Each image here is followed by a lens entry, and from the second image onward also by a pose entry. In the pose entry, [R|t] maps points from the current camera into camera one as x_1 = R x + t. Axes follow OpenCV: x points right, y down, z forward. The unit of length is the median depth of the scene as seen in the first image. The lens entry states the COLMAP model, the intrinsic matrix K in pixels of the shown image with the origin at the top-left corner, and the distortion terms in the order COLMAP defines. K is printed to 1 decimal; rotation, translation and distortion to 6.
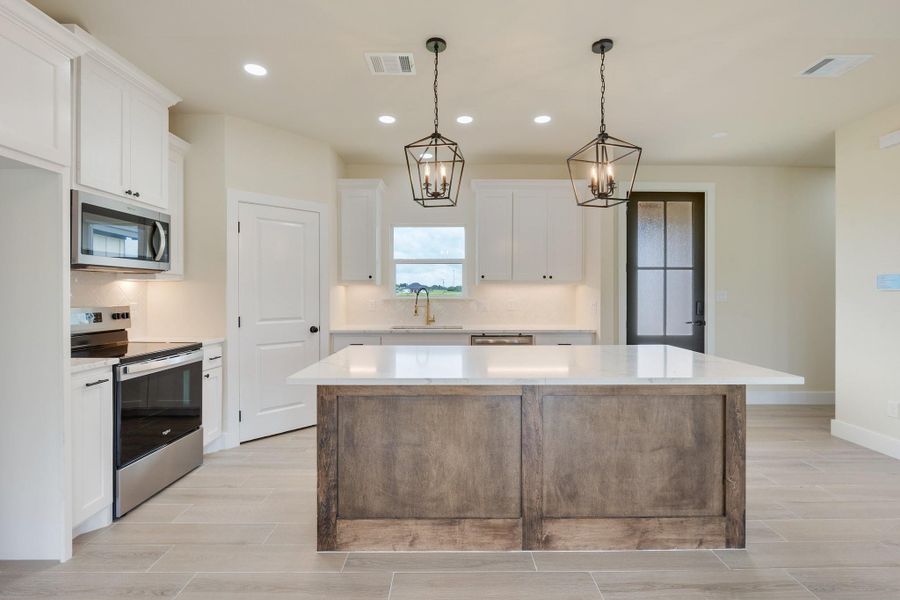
lens RADIAL K [[413.6, 0, 450.0], [0, 413.6, 300.0], [0, 0, 1]] dist [-0.002378, -0.000346]
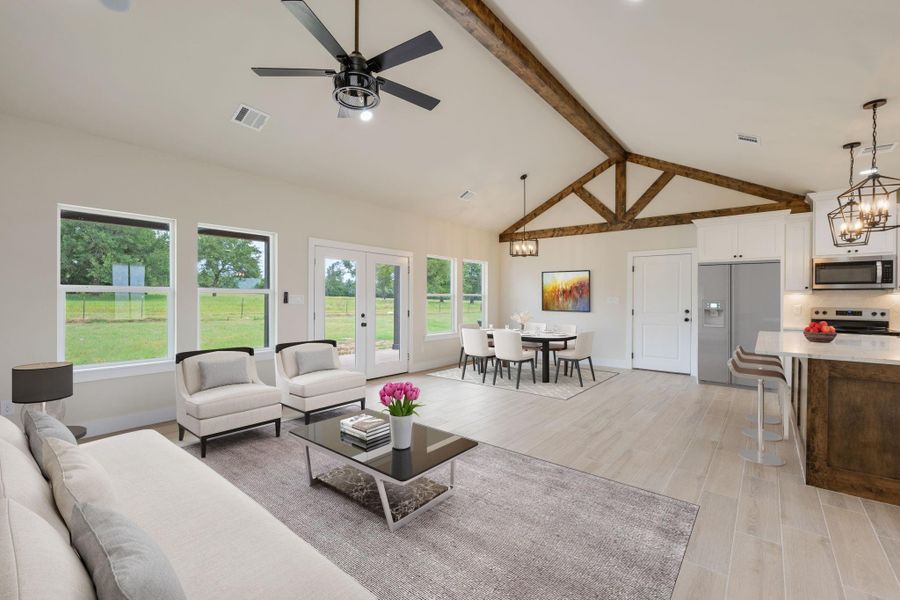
lens RADIAL K [[390.8, 0, 454.5], [0, 390.8, 299.5], [0, 0, 1]] dist [-0.001975, -0.000424]
pose [[-0.624376, -0.003968, -0.781114, 2.147859], [-0.018081, 0.999793, 0.009373, -0.008340], [0.780915, 0.019975, -0.624318, 0.766058]]
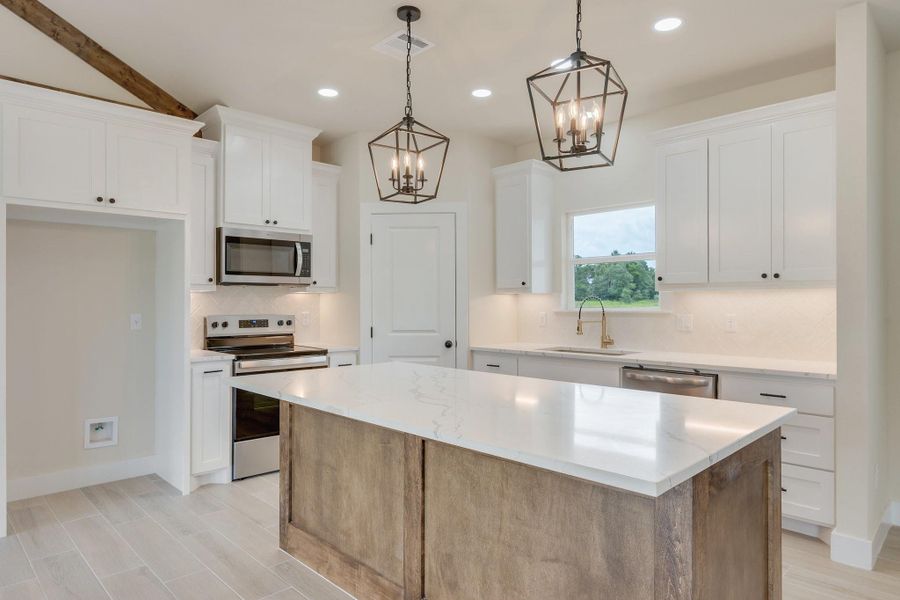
lens RADIAL K [[549.7, 0, 445.9], [0, 549.7, 309.5], [0, 0, 1]] dist [-0.009273, -0.001821]
pose [[0.694892, 0.008855, -0.719060, 0.853826], [-0.010489, 0.999943, 0.002178, -0.010891], [0.719038, 0.006029, 0.694945, 0.279481]]
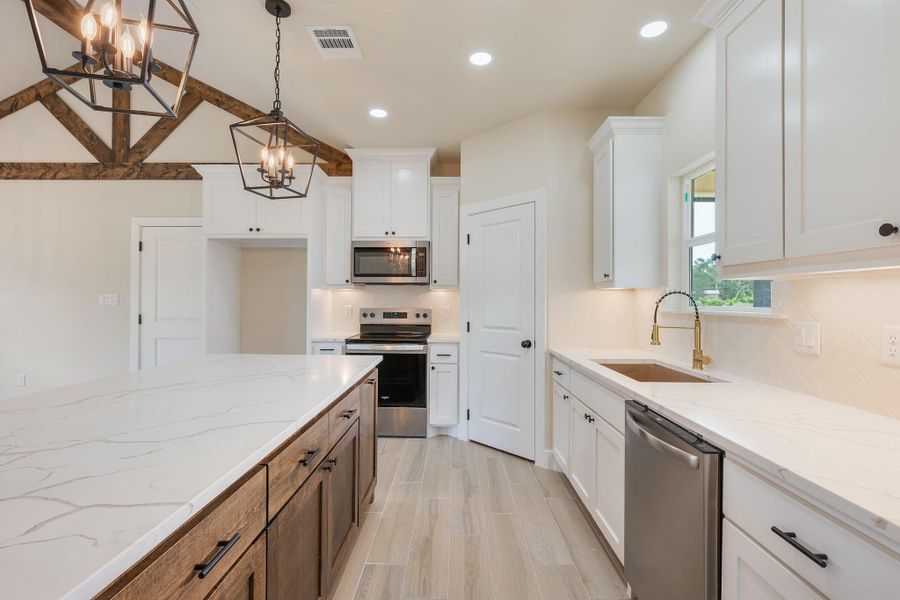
lens RADIAL K [[413.6, 0, 450.0], [0, 413.6, 300.0], [0, 0, 1]] dist [-0.002378, -0.000346]
pose [[-0.010774, 0.002031, -0.999940, 0.824647], [-0.019766, 0.999802, 0.002244, -0.026157], [0.999747, 0.019789, -0.010732, 1.399386]]
